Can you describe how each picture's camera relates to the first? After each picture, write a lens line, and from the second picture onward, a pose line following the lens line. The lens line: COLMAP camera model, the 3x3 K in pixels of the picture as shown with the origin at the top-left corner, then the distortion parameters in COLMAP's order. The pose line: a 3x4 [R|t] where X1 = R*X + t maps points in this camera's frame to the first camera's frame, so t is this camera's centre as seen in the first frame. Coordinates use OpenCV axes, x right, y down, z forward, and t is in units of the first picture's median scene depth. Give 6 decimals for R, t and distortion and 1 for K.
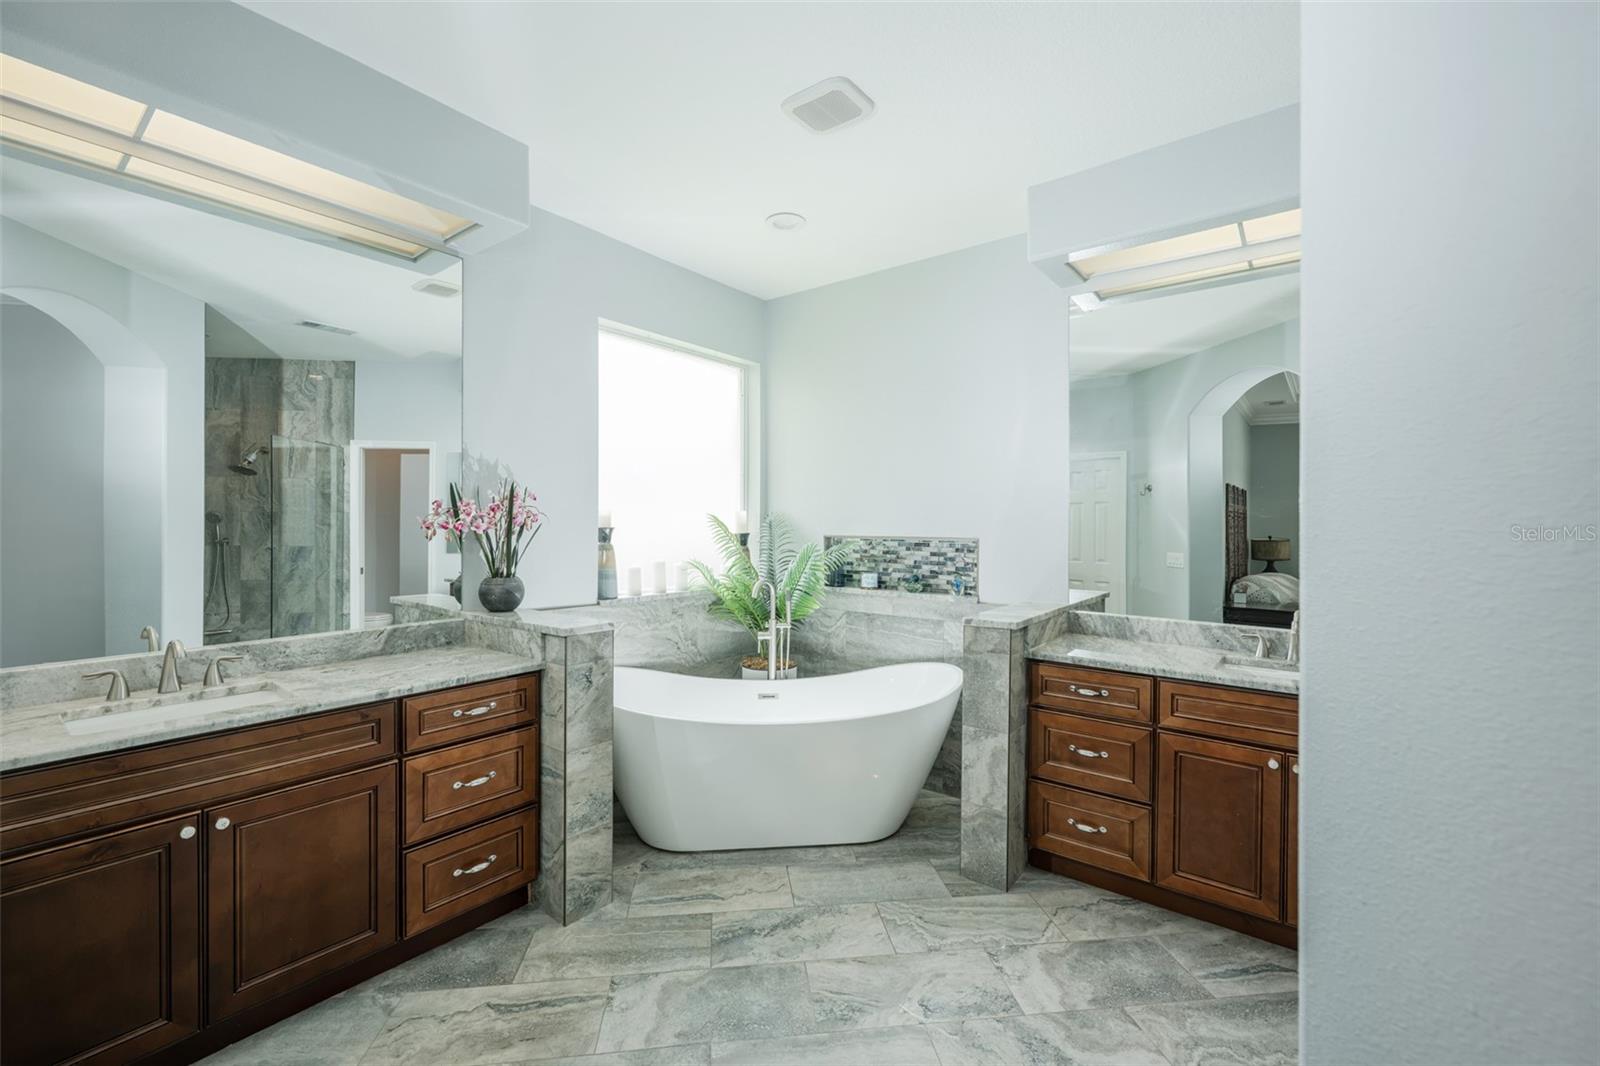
lens RADIAL K [[643.8, 0, 800.0], [0, 643.8, 533.0], [0, 0, 1]] dist [-0.016069, -0.000038]
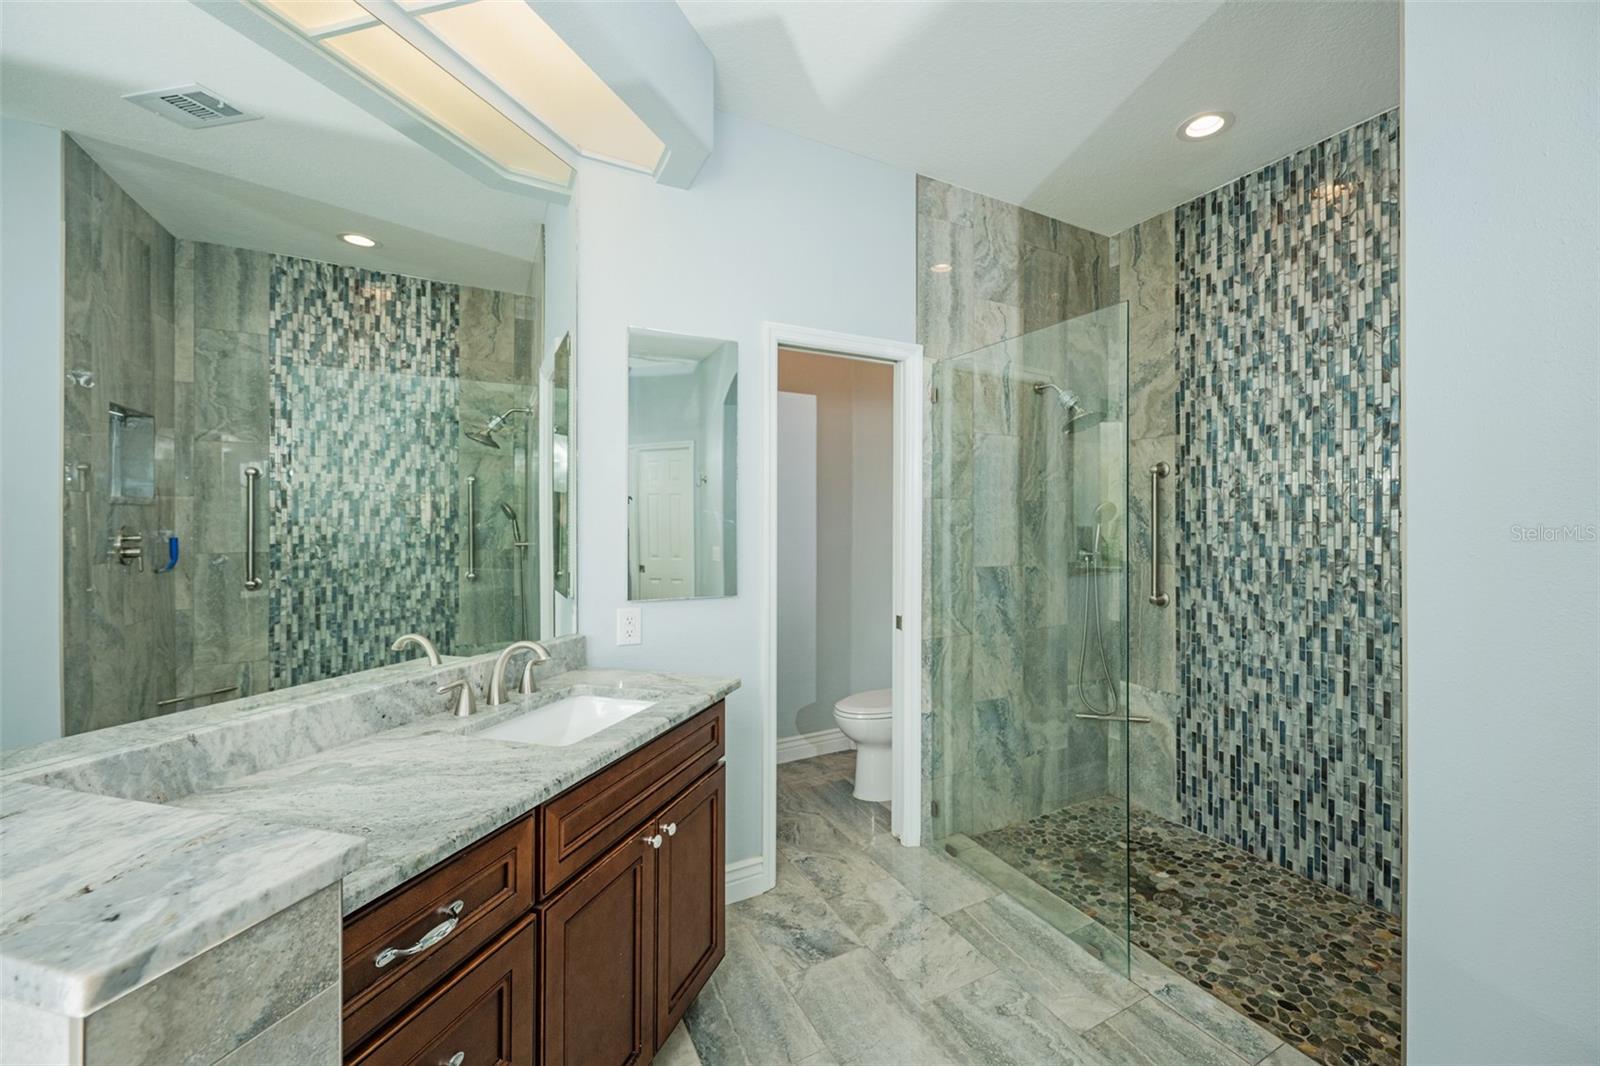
lens RADIAL K [[655.4, 0, 860.7], [0, 655.4, 516.6], [0, 0, 1]] dist [-0.001394, -0.000452]
pose [[-0.390409, -0.007814, 0.920608, -0.002917], [0.007777, 0.999900, 0.011785, -0.000666], [-0.920609, 0.011761, -0.390309, 0.636221]]
